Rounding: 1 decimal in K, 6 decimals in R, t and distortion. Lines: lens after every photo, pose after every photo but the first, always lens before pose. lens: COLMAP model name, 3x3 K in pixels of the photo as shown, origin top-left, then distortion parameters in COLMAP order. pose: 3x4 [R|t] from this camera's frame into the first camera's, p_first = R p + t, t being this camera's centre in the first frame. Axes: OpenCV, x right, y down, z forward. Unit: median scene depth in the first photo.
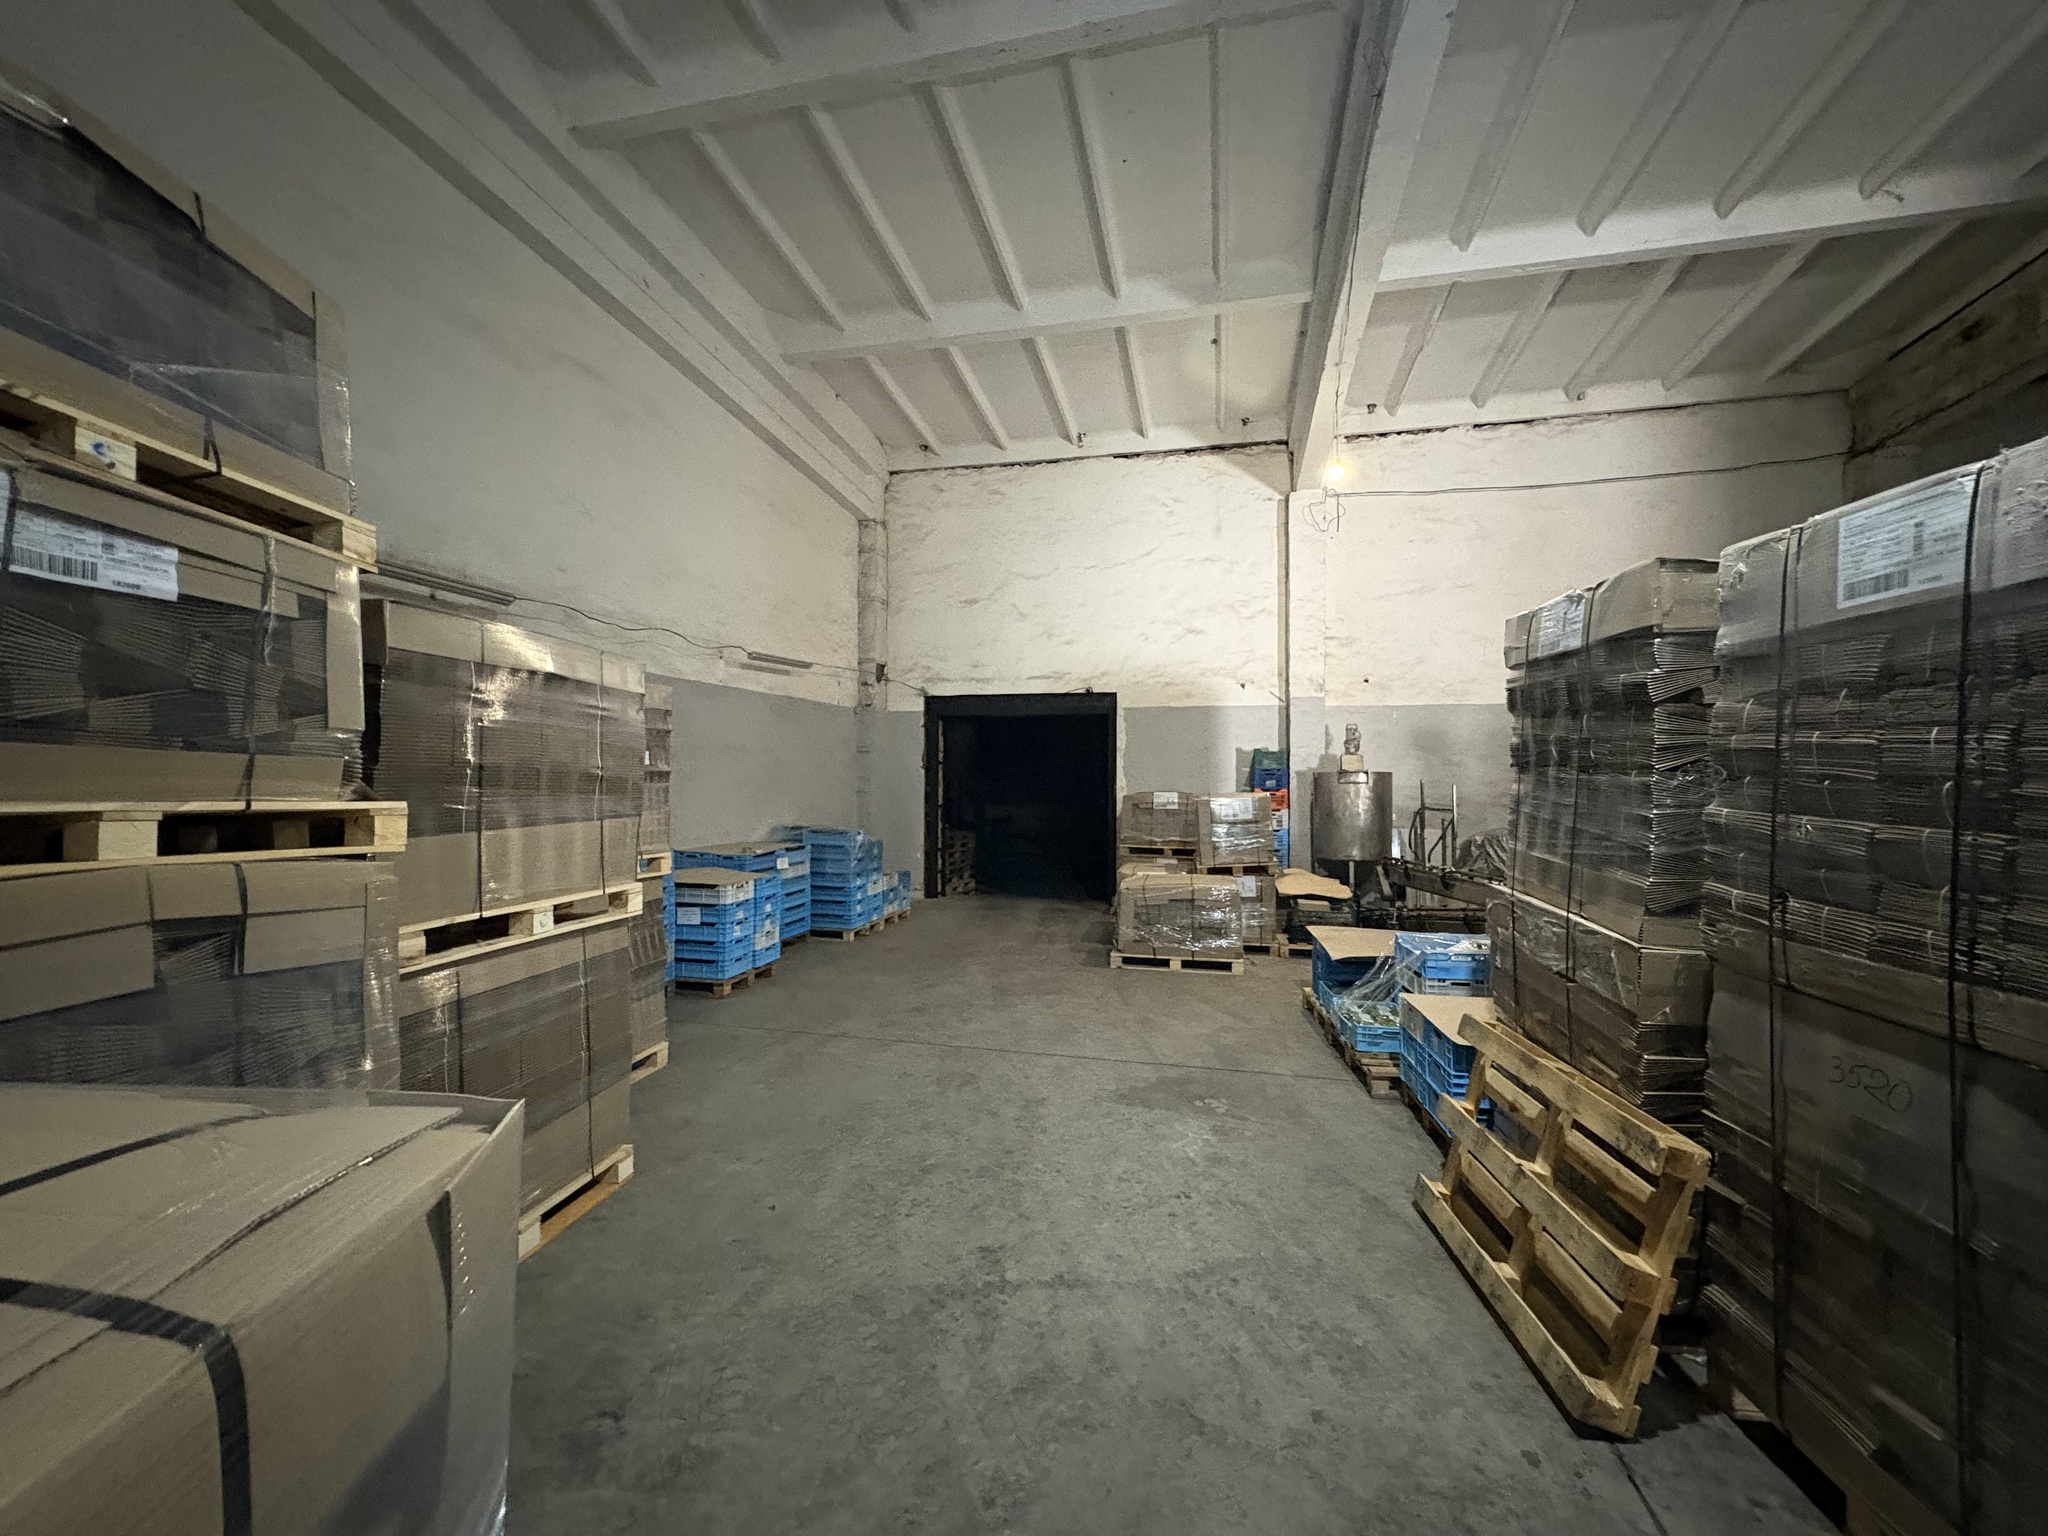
lens RADIAL K [[819.9, 0, 1032.9], [0, 819.9, 773.1], [0, 0, 1]] dist [0.000146, -0.000054]
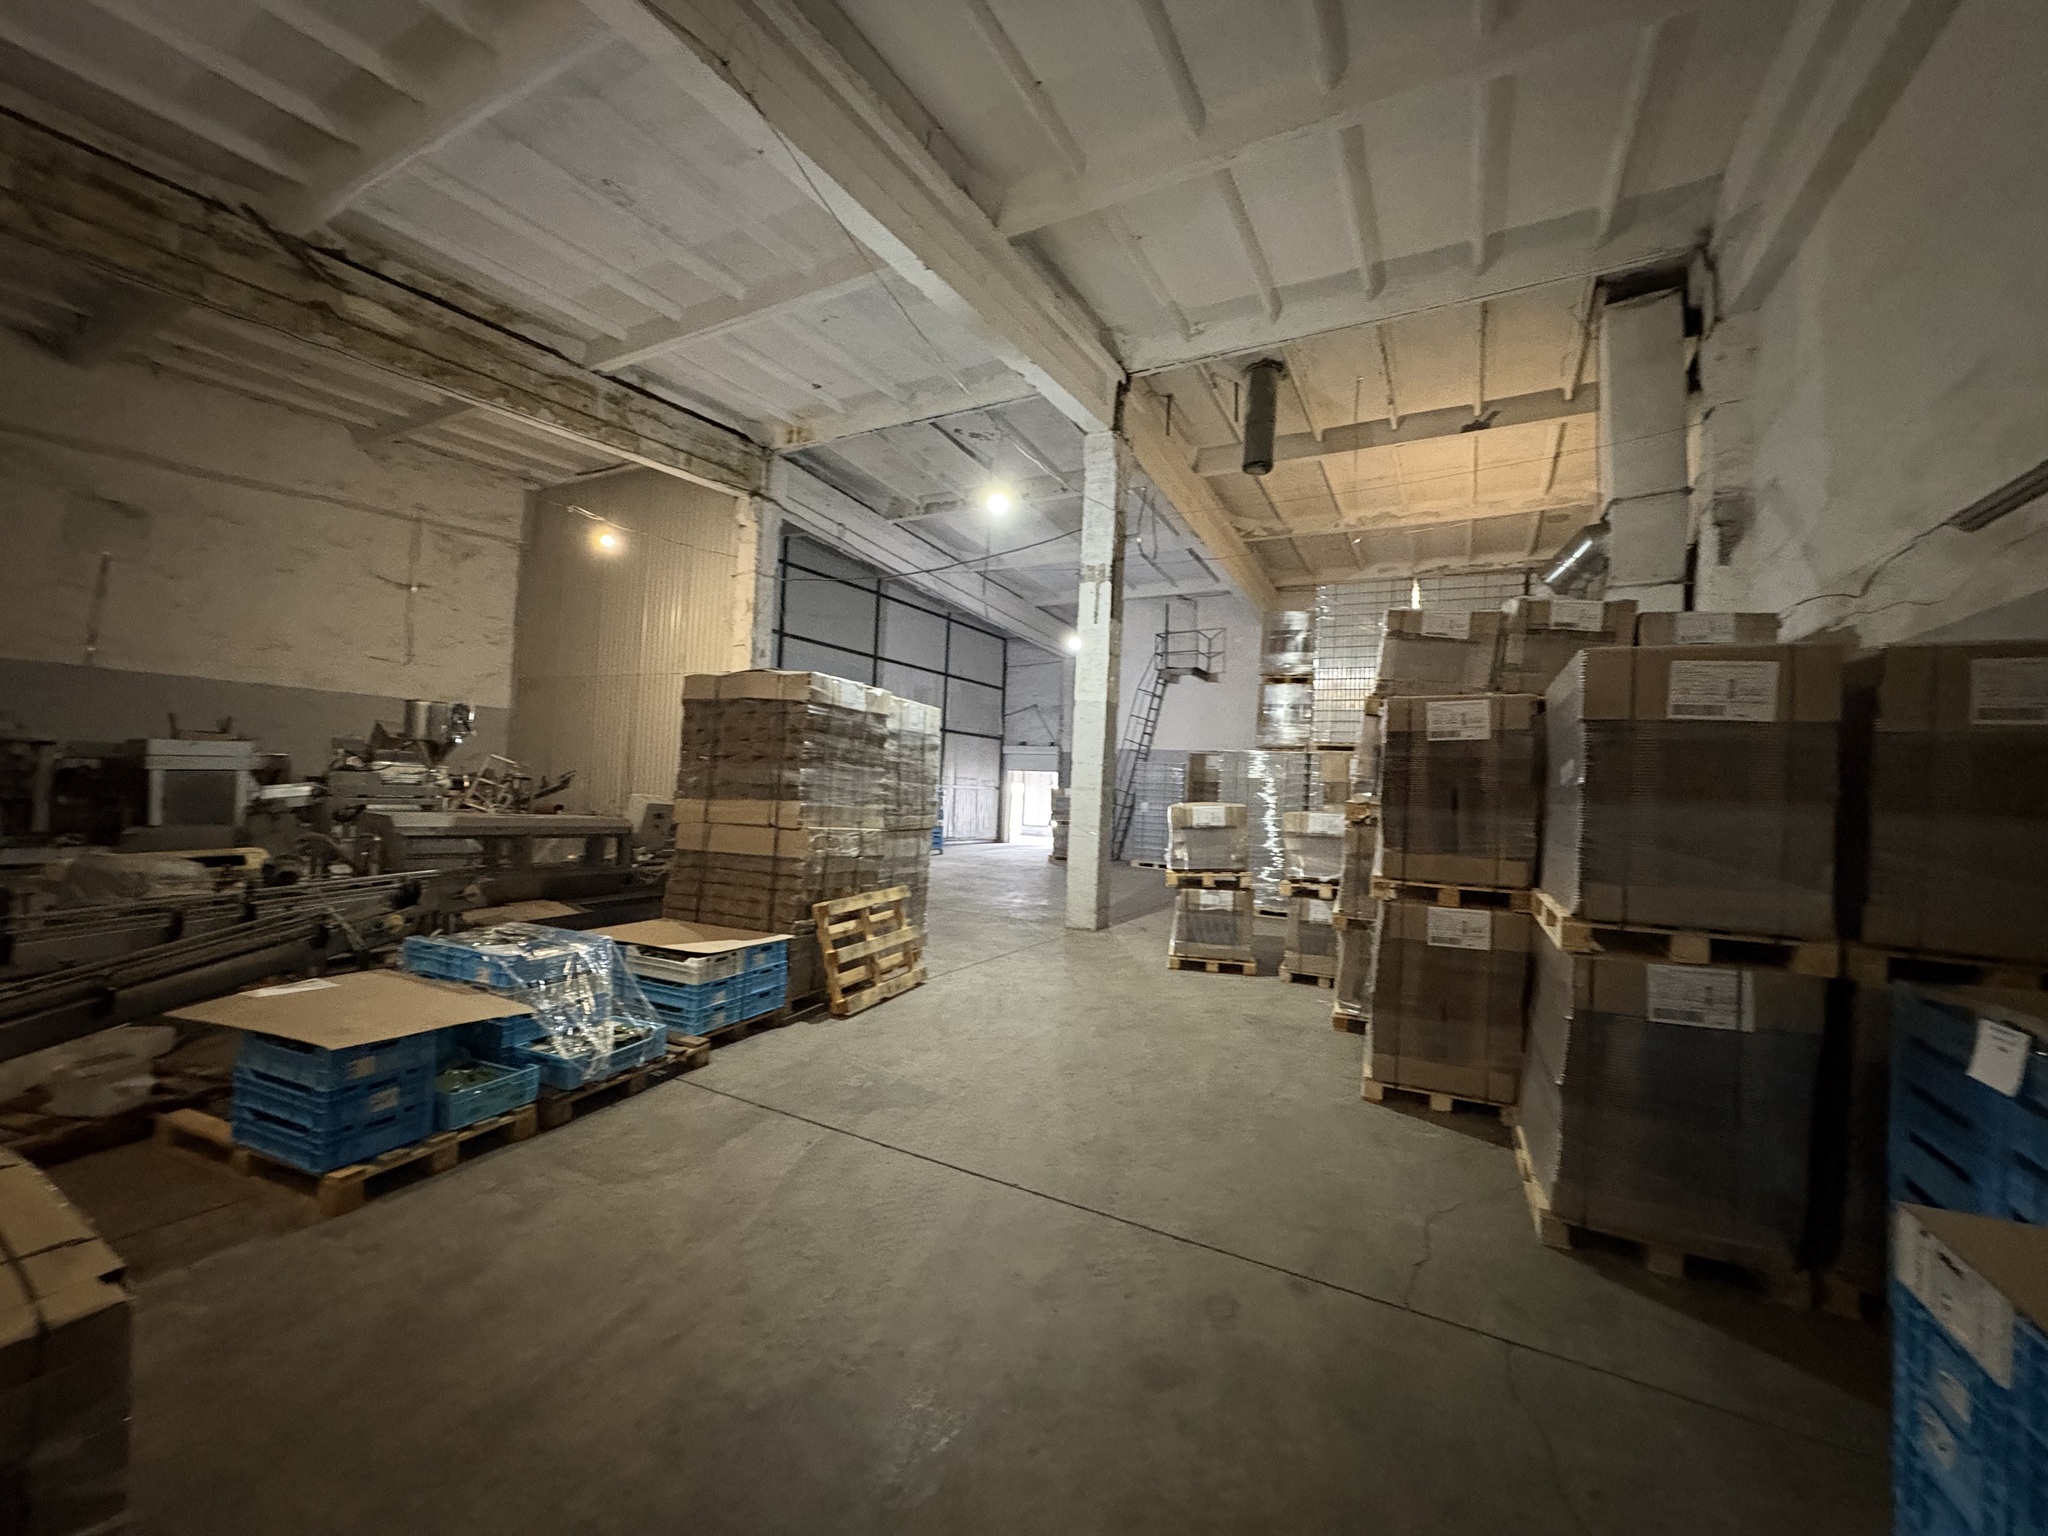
lens RADIAL K [[819.9, 0, 1017.3], [0, 819.9, 765.8], [0, 0, 1]] dist [0.000146, -0.000054]
pose [[-0.962050, -0.037602, 0.270269, -0.206088], [-0.047501, 0.998415, -0.030176, 0.026981], [-0.268706, -0.041869, -0.962312, 1.714085]]
